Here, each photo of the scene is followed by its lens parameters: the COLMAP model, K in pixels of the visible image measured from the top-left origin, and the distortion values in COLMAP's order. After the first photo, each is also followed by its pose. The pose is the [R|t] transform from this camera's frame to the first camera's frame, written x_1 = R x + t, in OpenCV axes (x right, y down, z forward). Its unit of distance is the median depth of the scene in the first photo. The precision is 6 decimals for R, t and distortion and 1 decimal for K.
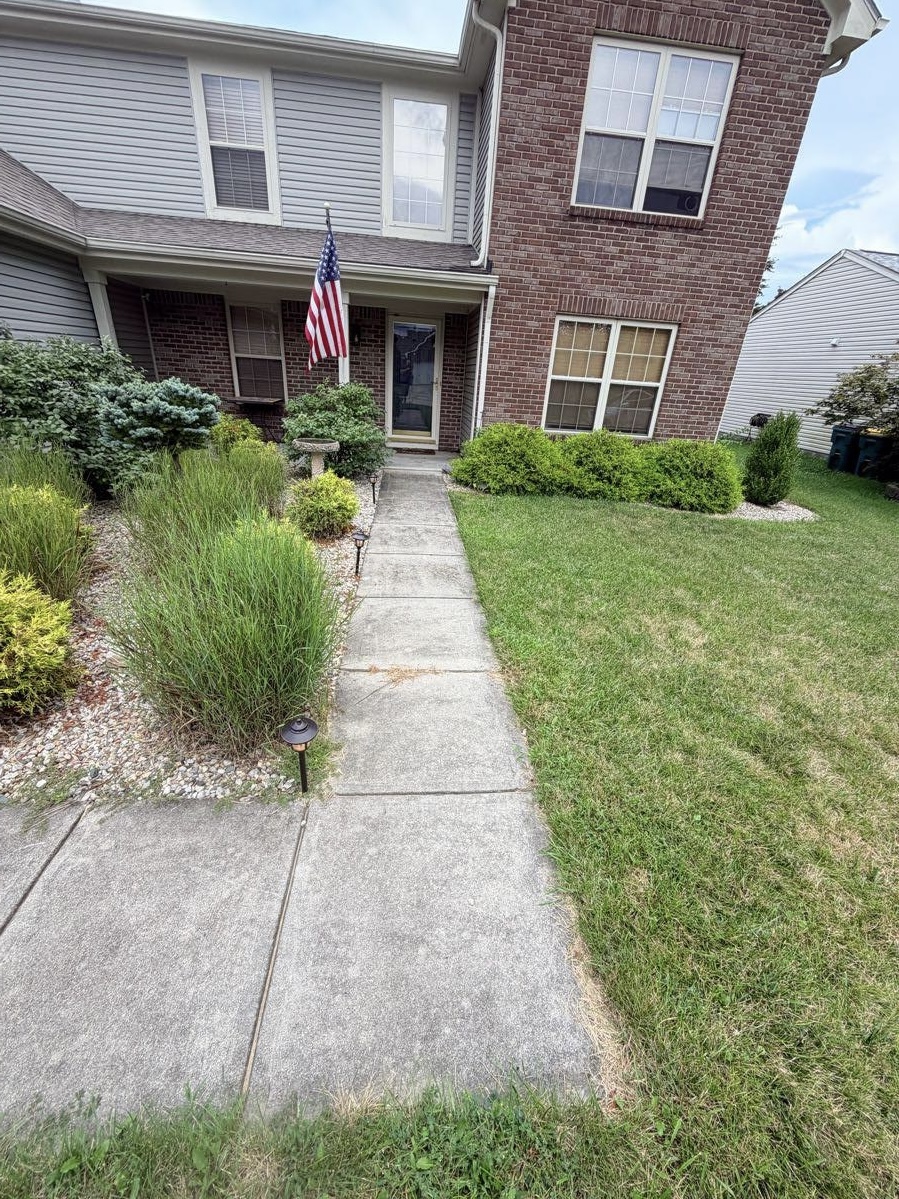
lens RADIAL K [[477.5, 0, 447.0], [0, 477.5, 597.2], [0, 0, 1]] dist [0.007294, 0.001194]
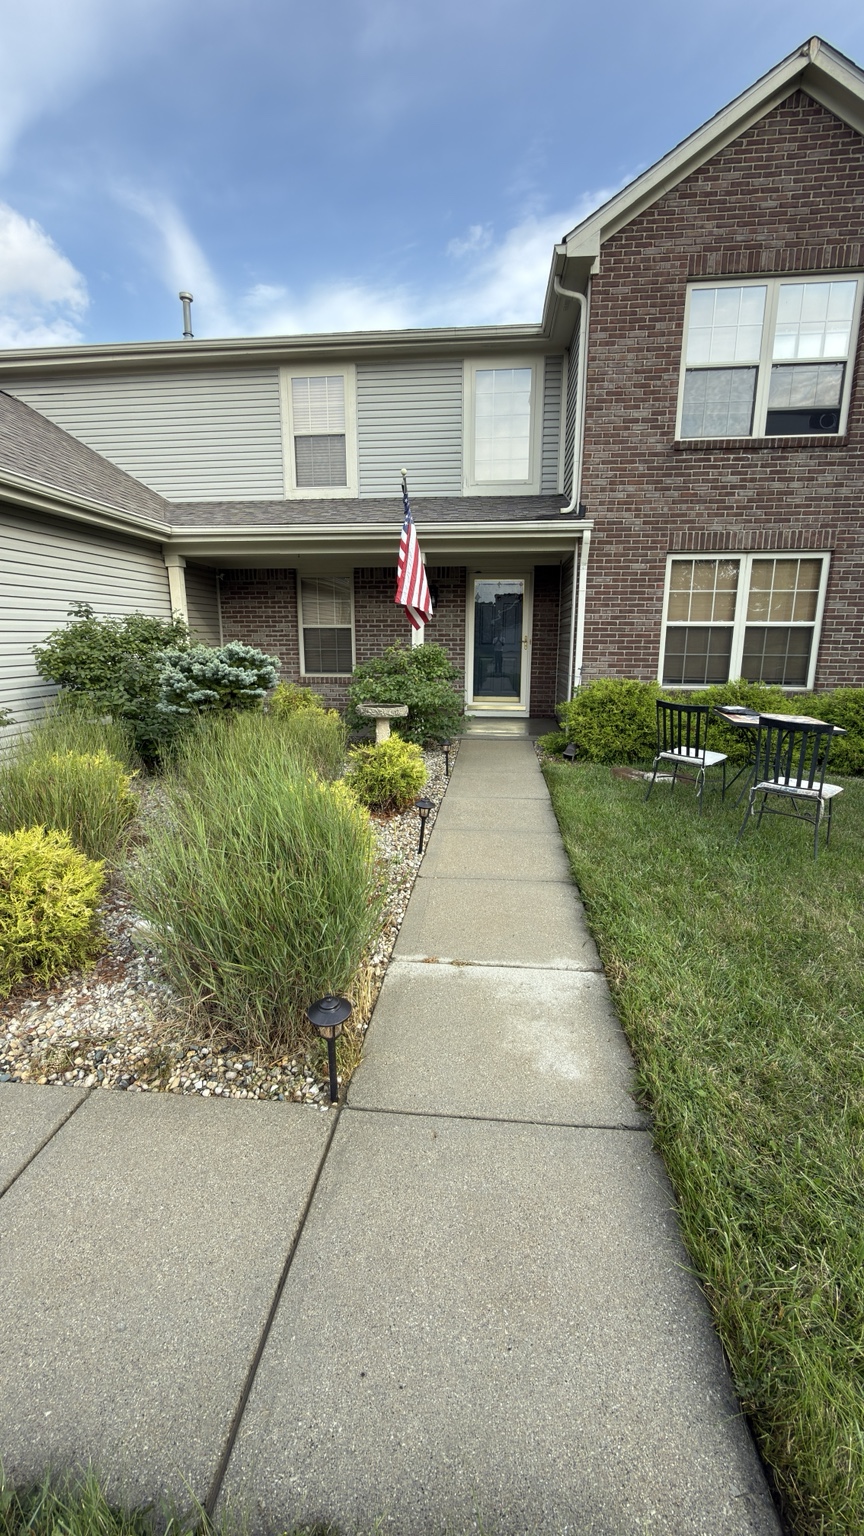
lens RADIAL K [[617.4, 0, 437.9], [0, 617.4, 777.3], [0, 0, 1]] dist [0.015025, 0.000544]
pose [[0.982858, -0.021929, -0.183057, 0.026220], [-0.020993, 0.973132, -0.229287, 0.051166], [0.183166, 0.229200, 0.955990, -0.022345]]
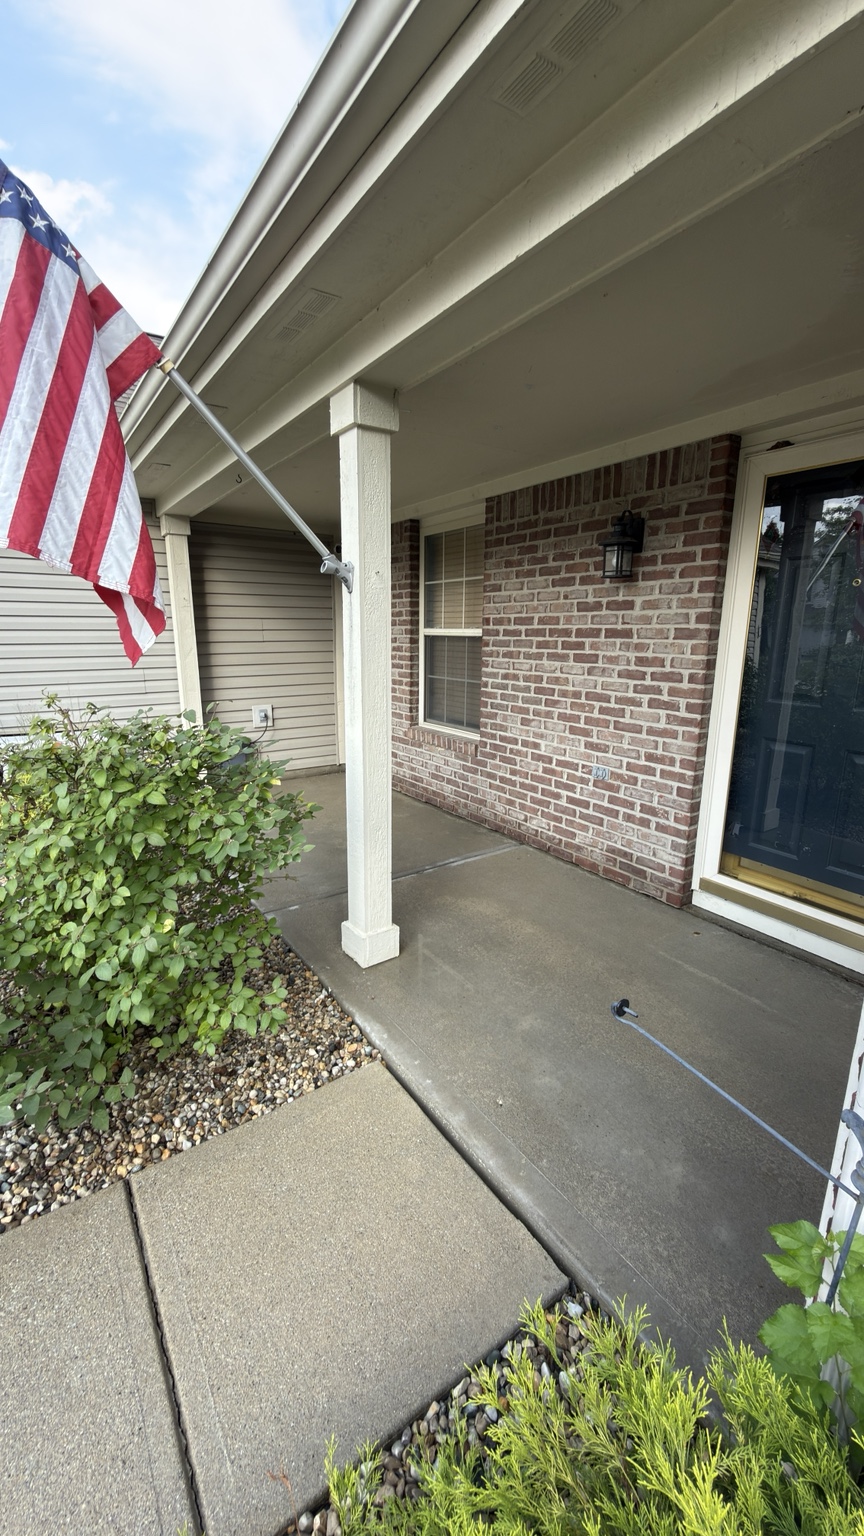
lens RADIAL K [[617.4, 0, 439.8], [0, 617.4, 771.2], [0, 0, 1]] dist [0.015025, 0.000544]
pose [[0.494030, 0.138390, -0.858360, 0.131583], [-0.351340, 0.934831, -0.051496, -0.435240], [0.795295, 0.327017, 0.510457, 0.924159]]
